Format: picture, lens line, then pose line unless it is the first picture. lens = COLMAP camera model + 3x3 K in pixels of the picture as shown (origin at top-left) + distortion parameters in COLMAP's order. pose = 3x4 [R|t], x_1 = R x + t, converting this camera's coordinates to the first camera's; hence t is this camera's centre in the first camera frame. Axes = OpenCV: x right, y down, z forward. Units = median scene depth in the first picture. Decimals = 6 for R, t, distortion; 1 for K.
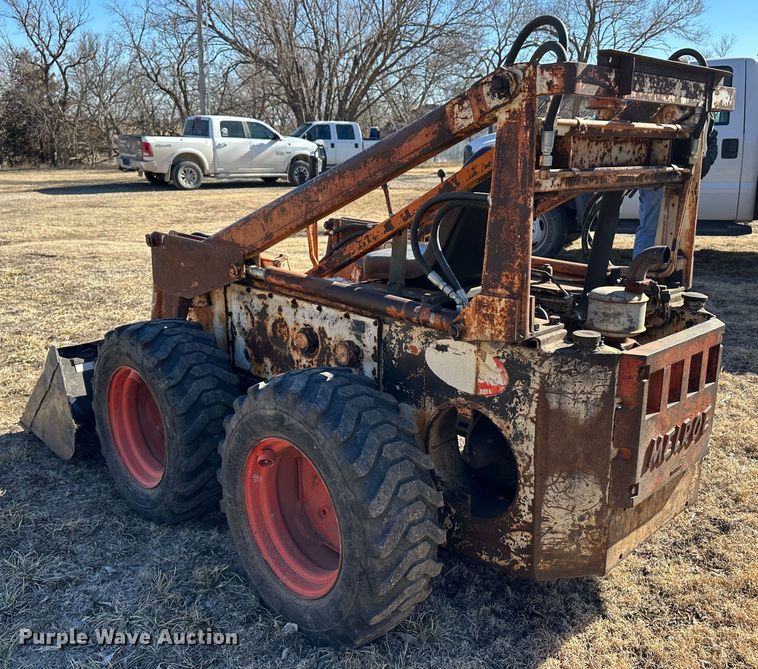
lens RADIAL K [[694.1, 0, 378.3], [0, 694.1, 306.6], [0, 0, 1]] dist [0.084280, -0.007470]
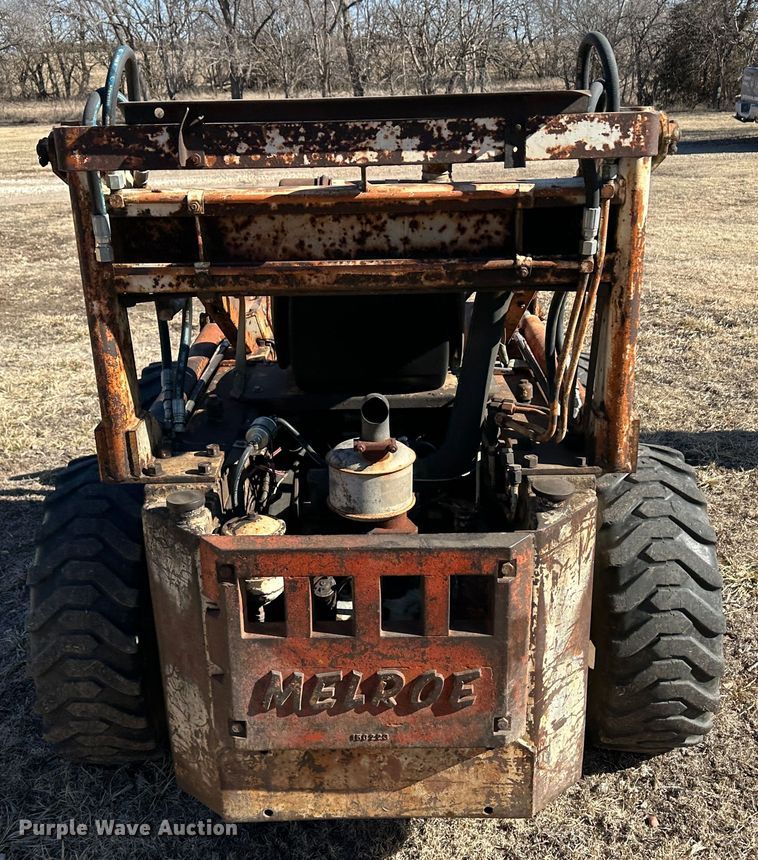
lens RADIAL K [[927.1, 0, 379.0], [0, 927.1, 430.0], [0, 0, 1]] dist [0.107925, -0.008773]
pose [[0.705352, 0.219387, -0.674054, 0.909466], [-0.123761, 0.974410, 0.187638, -0.198193], [0.697970, -0.048929, 0.714453, 0.389216]]
